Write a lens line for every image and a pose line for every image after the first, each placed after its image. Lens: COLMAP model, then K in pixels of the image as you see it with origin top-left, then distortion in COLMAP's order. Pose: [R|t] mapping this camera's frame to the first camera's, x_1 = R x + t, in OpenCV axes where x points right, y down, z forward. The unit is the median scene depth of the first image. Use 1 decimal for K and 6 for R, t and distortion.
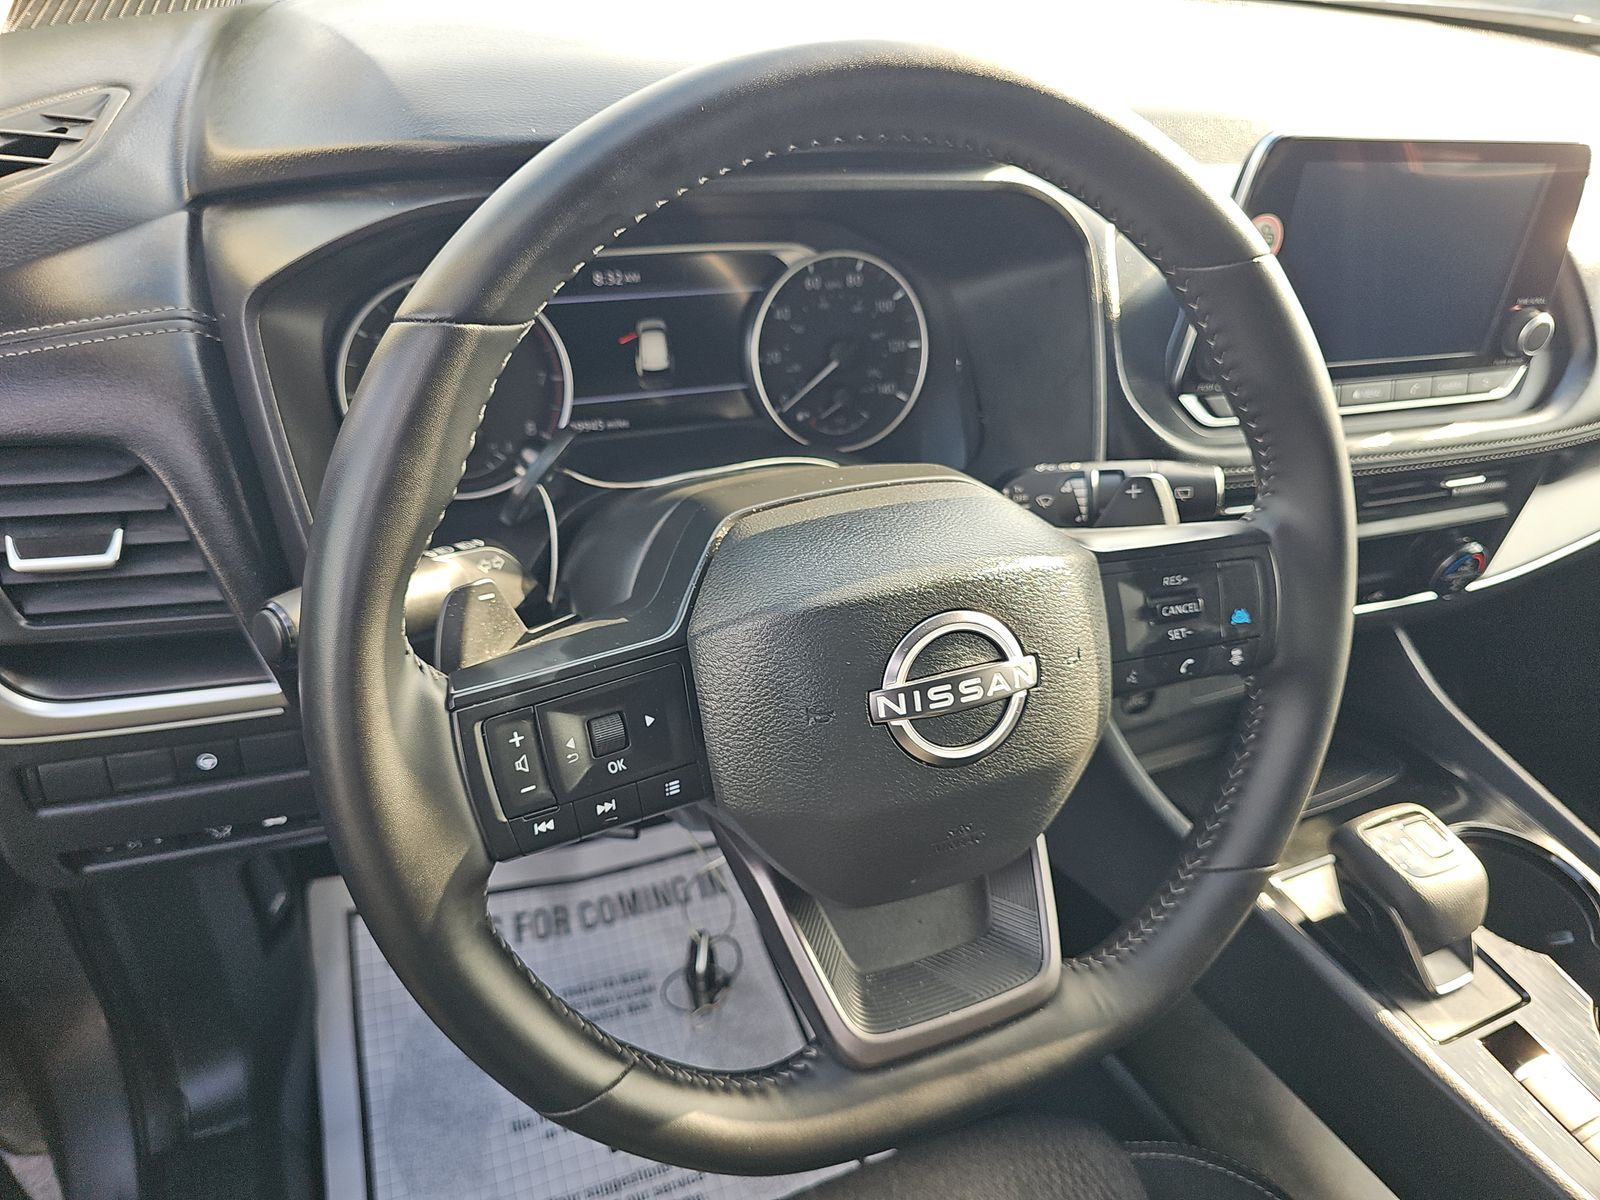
lens RADIAL K [[1095.9, 0, 806.9], [0, 1095.9, 604.9], [0, 0, 1]] dist [0.001568, -0.009123]
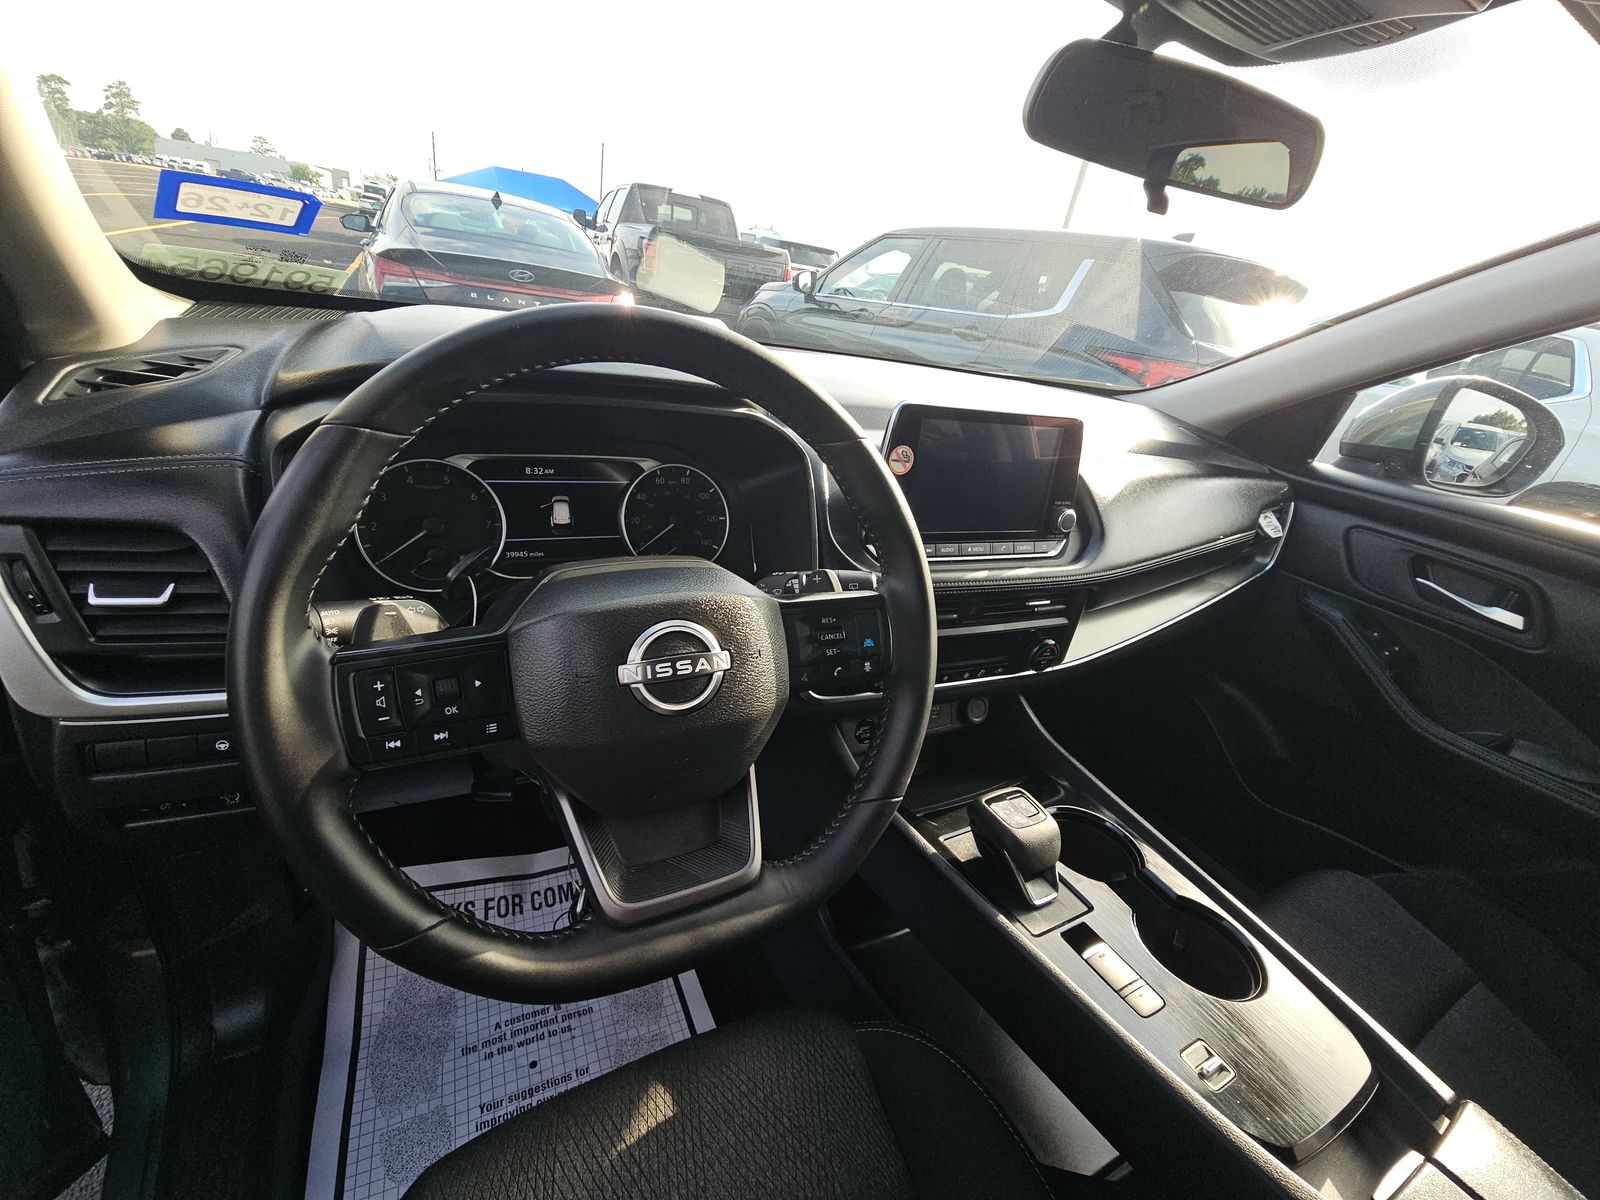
lens RADIAL K [[653.8, 0, 789.6], [0, 653.8, 594.5], [0, 0, 1]] dist [0.004476, -0.002937]
pose [[0.996934, 0.010722, 0.077509, 0.159730], [0.005420, 0.978727, -0.205093, 0.120129], [-0.078059, 0.204884, 0.975669, 0.001080]]
